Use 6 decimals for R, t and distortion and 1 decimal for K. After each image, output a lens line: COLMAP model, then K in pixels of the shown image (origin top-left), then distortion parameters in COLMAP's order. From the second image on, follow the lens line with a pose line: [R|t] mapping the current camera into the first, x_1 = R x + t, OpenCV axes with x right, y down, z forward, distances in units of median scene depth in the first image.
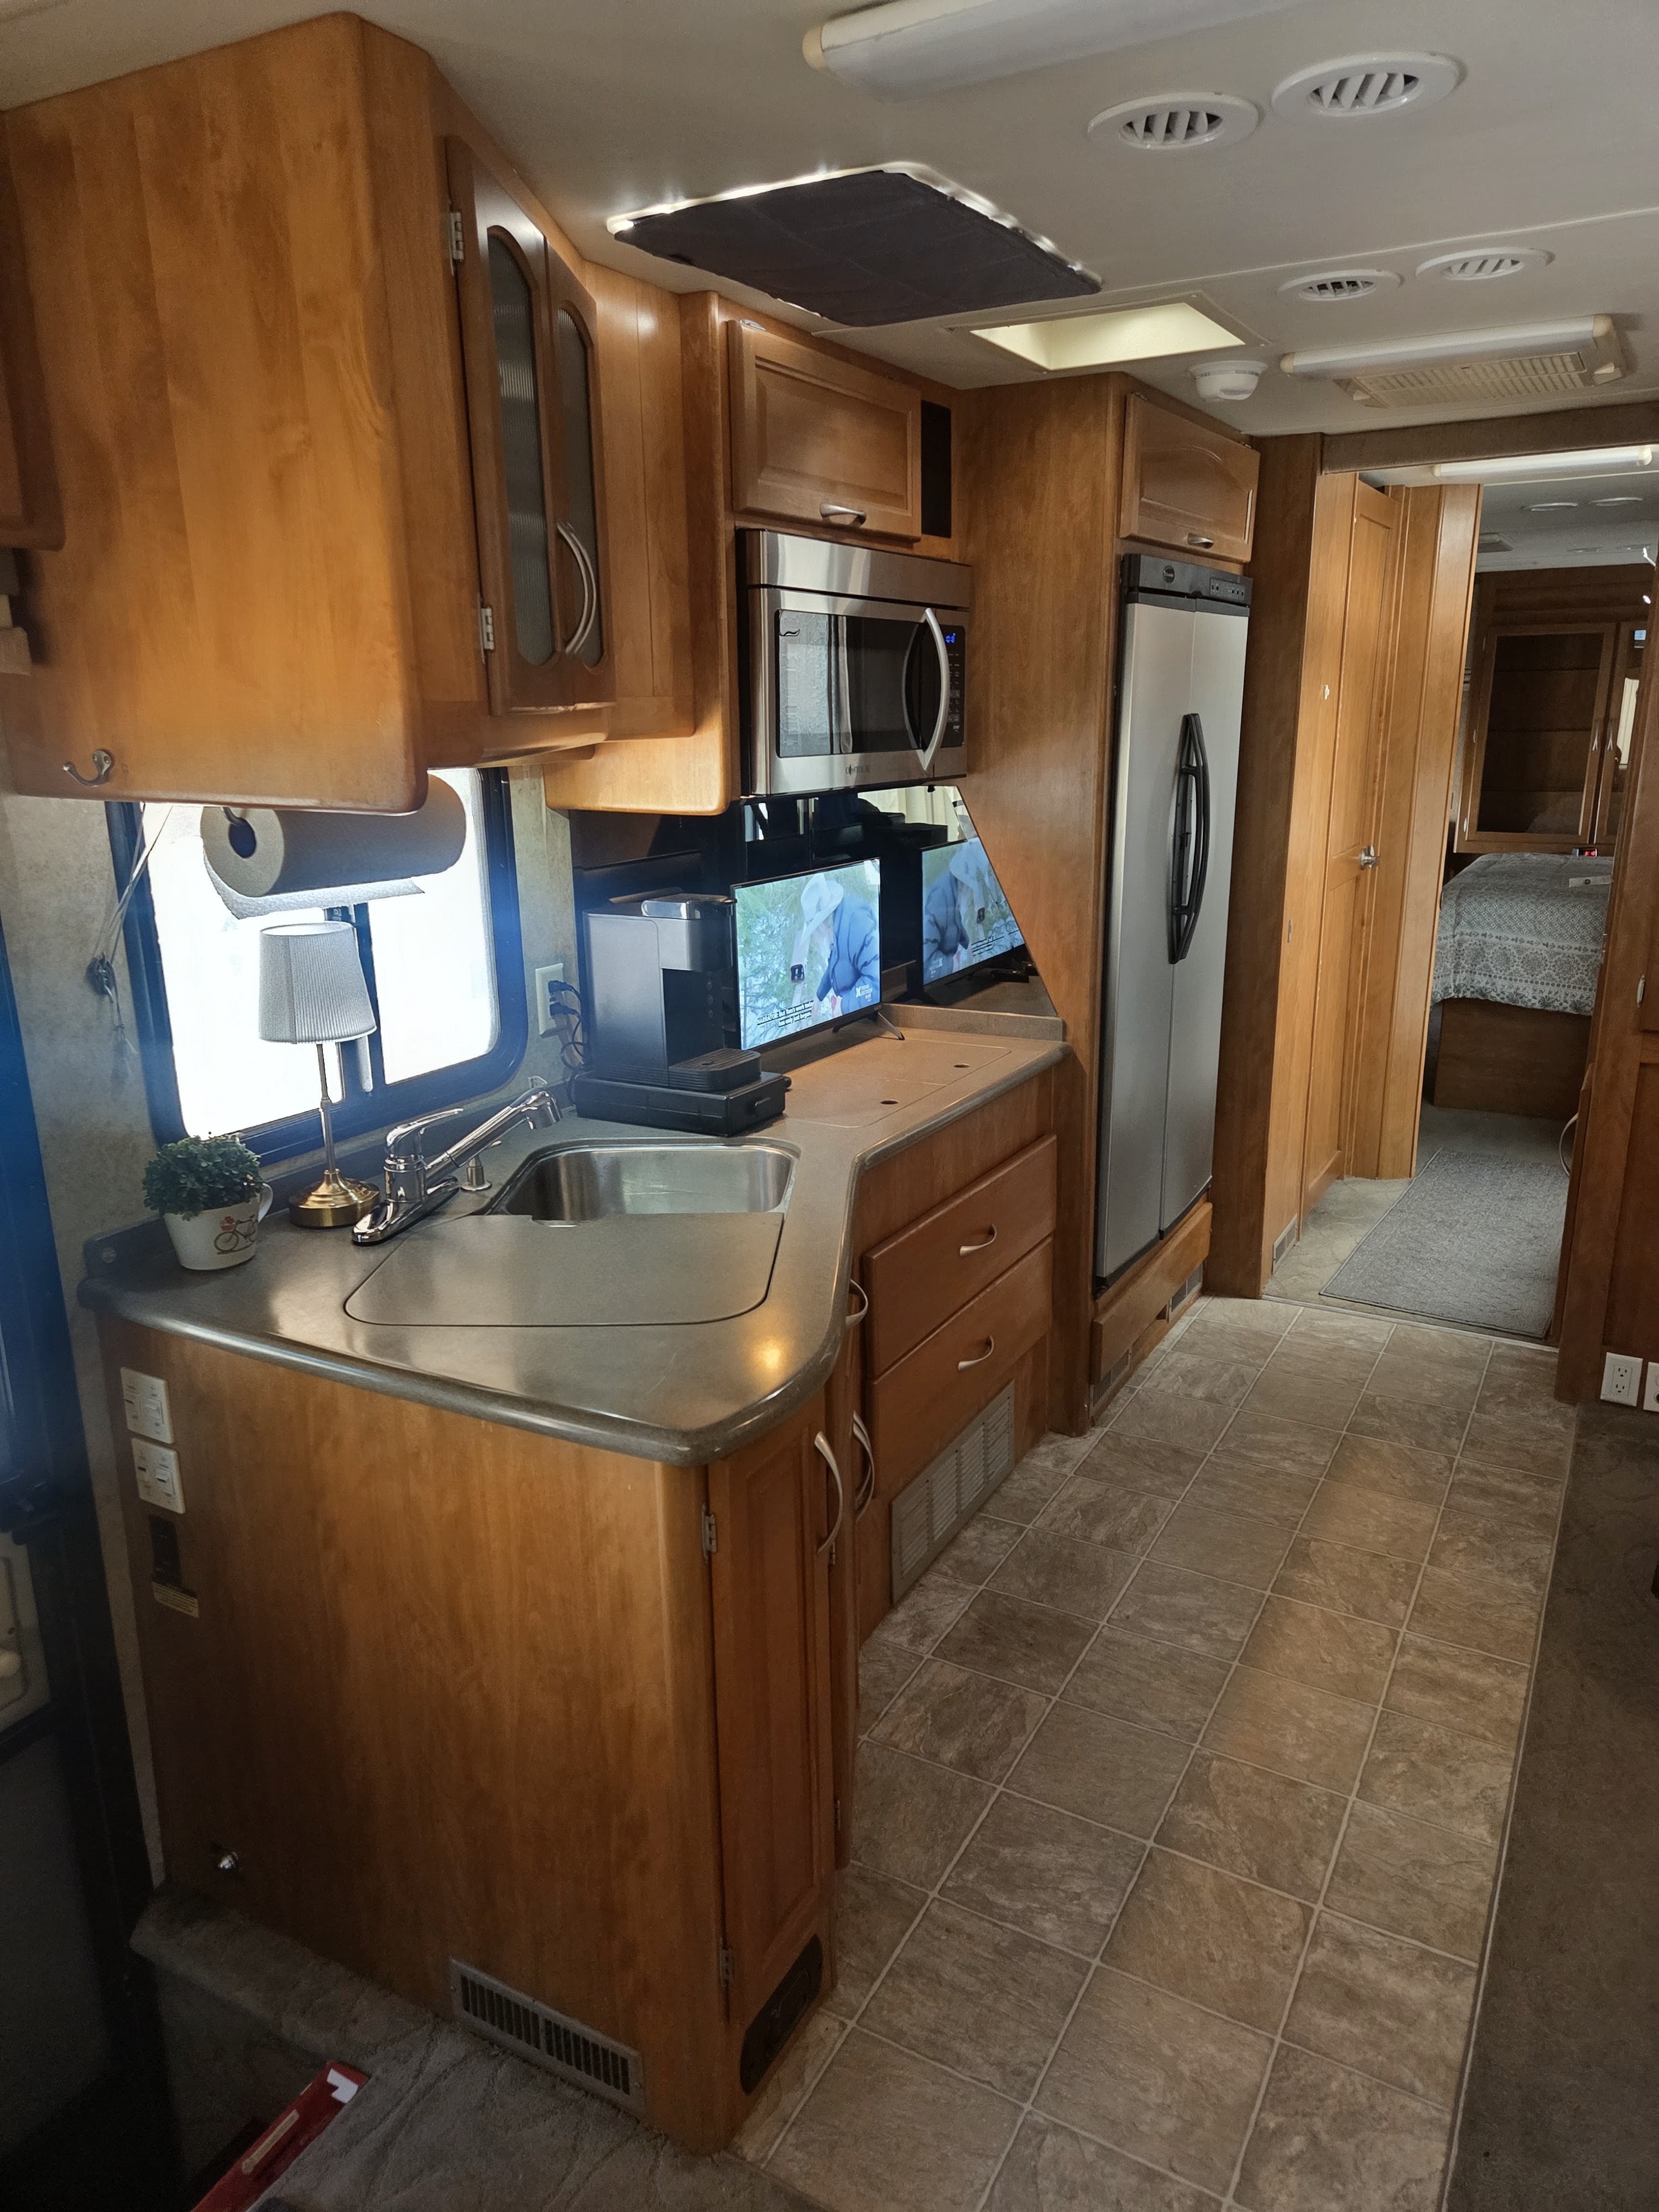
lens RADIAL K [[1477.9, 0, 842.5], [0, 1477.9, 1105.7], [0, 0, 1]] dist [0.097528, -0.077888]
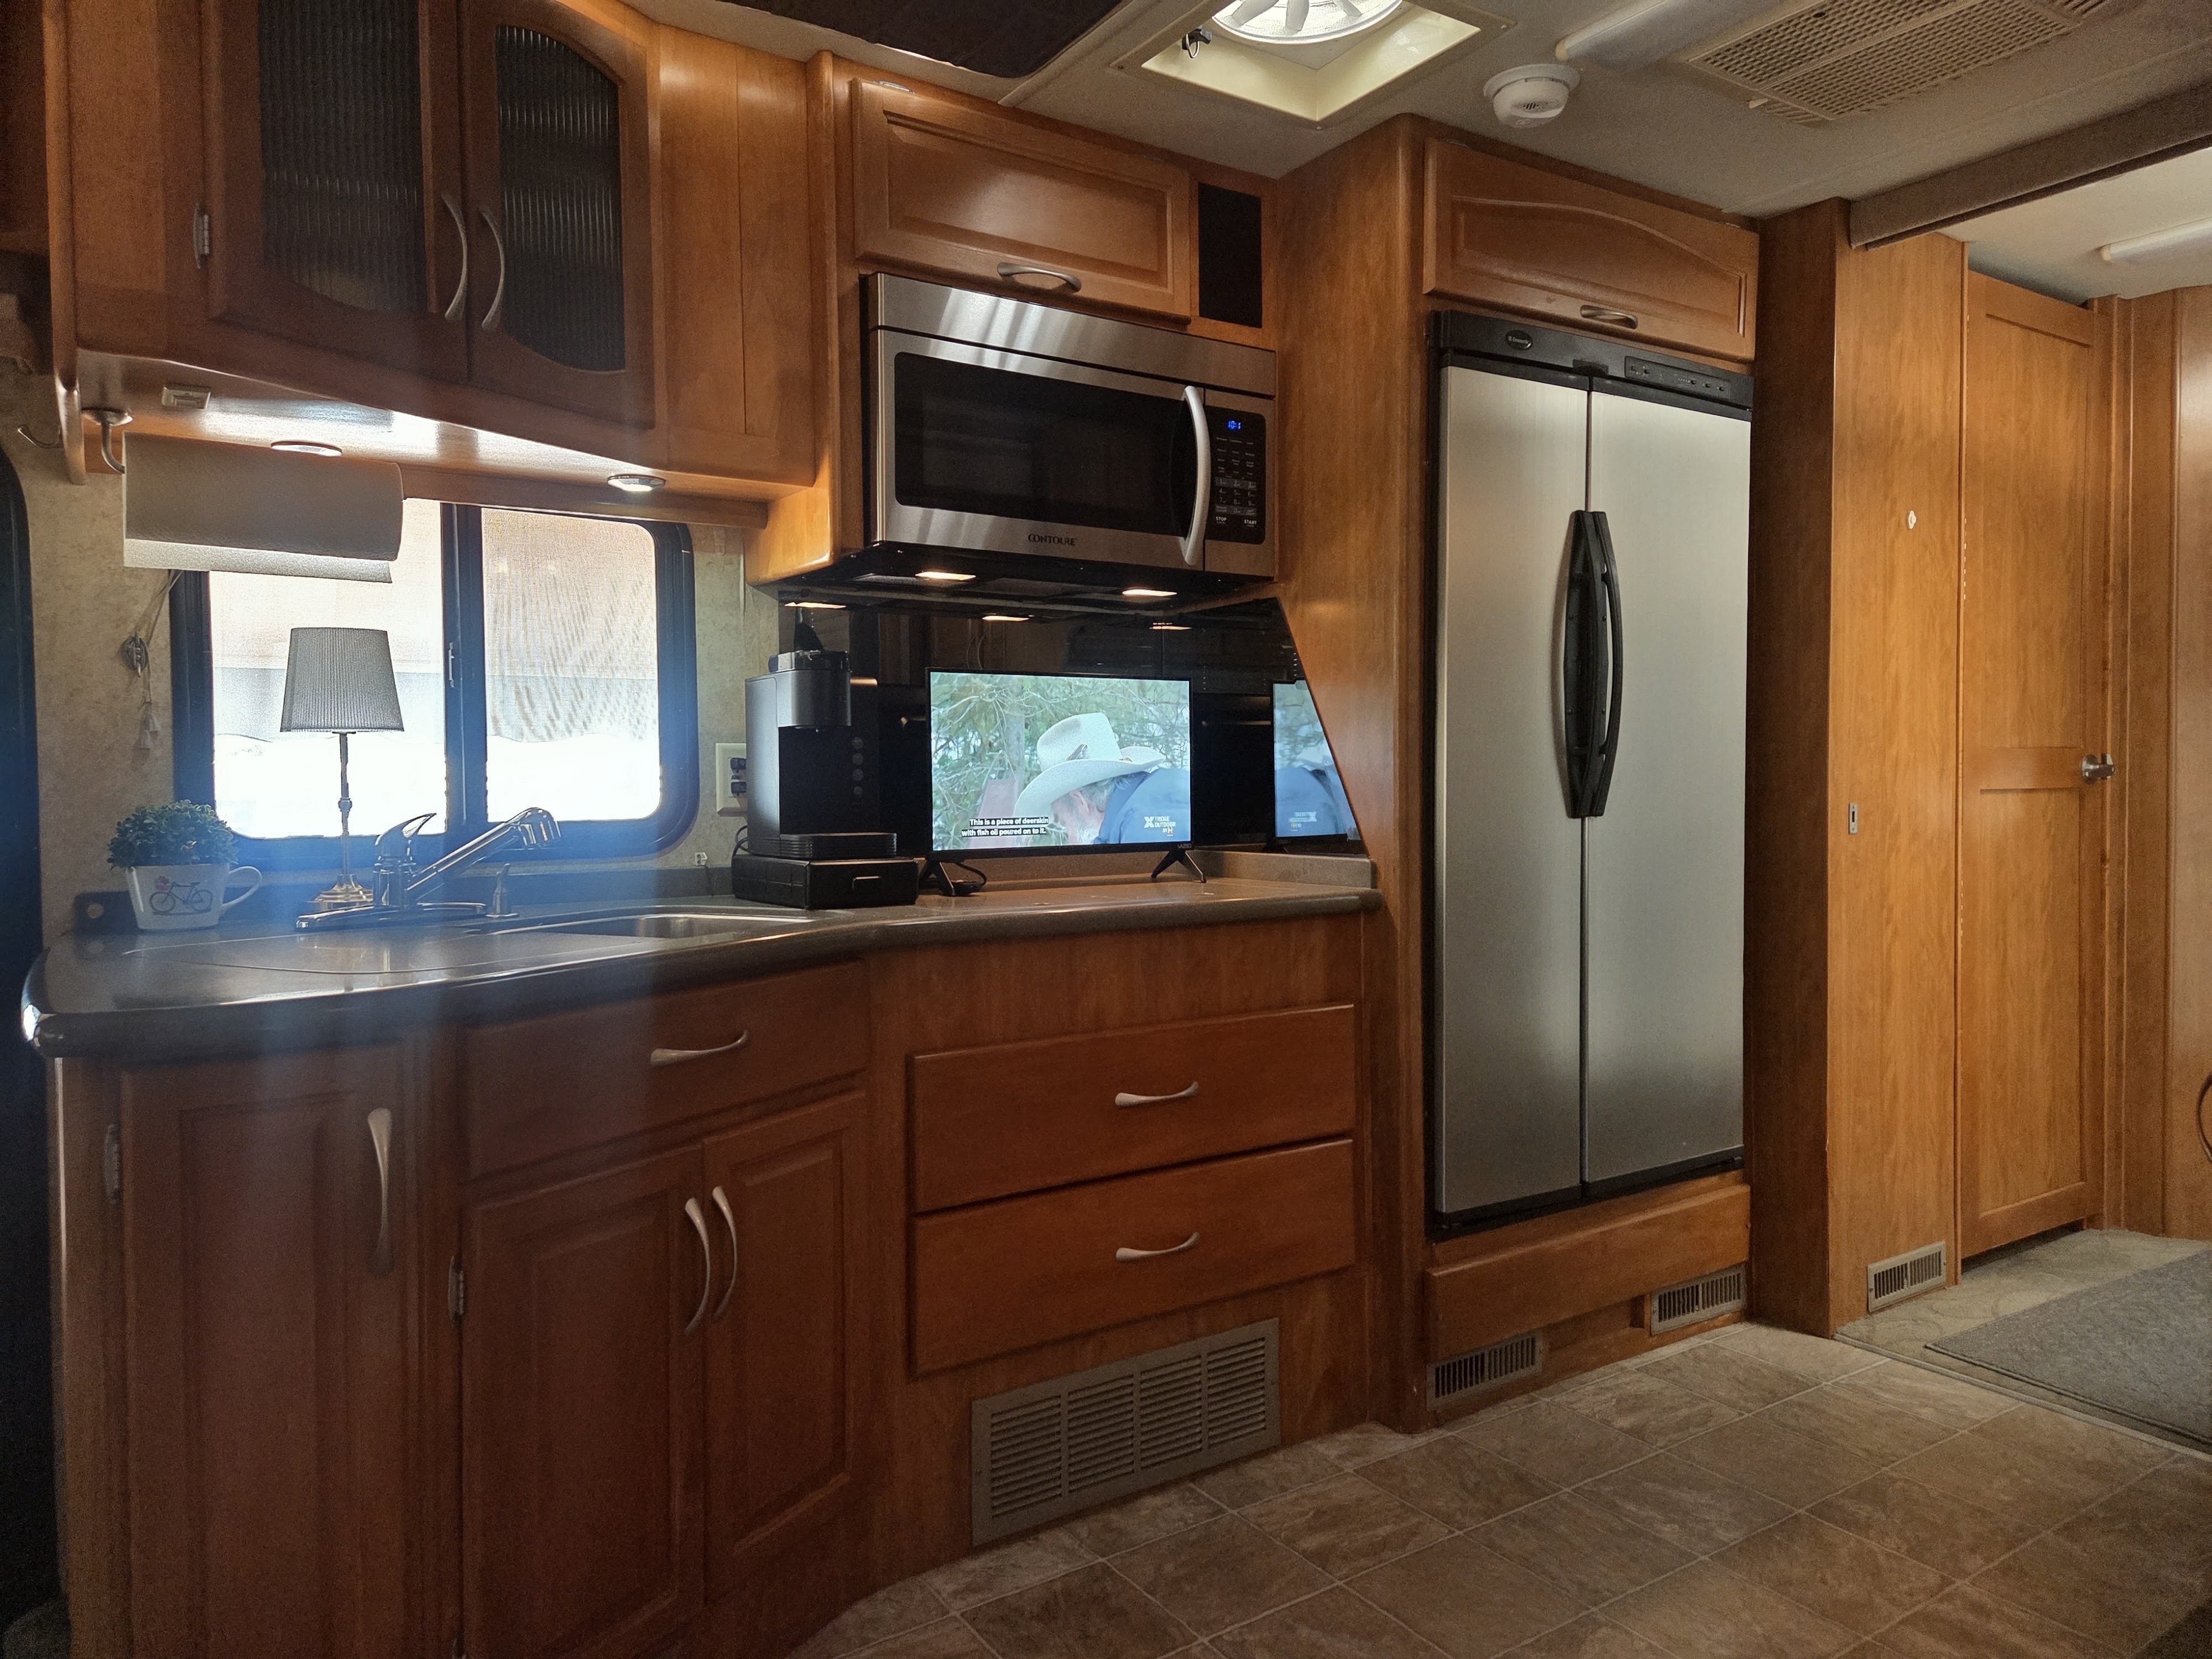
lens RADIAL K [[1477.9, 0, 1120.2], [0, 1477.9, 819.1], [0, 0, 1]] dist [0.097528, -0.077888]
pose [[0.889632, 0.017836, -0.456330, 0.410118], [-0.123480, 0.971412, -0.202760, 0.104765], [0.439668, 0.236730, 0.866401, 0.240274]]
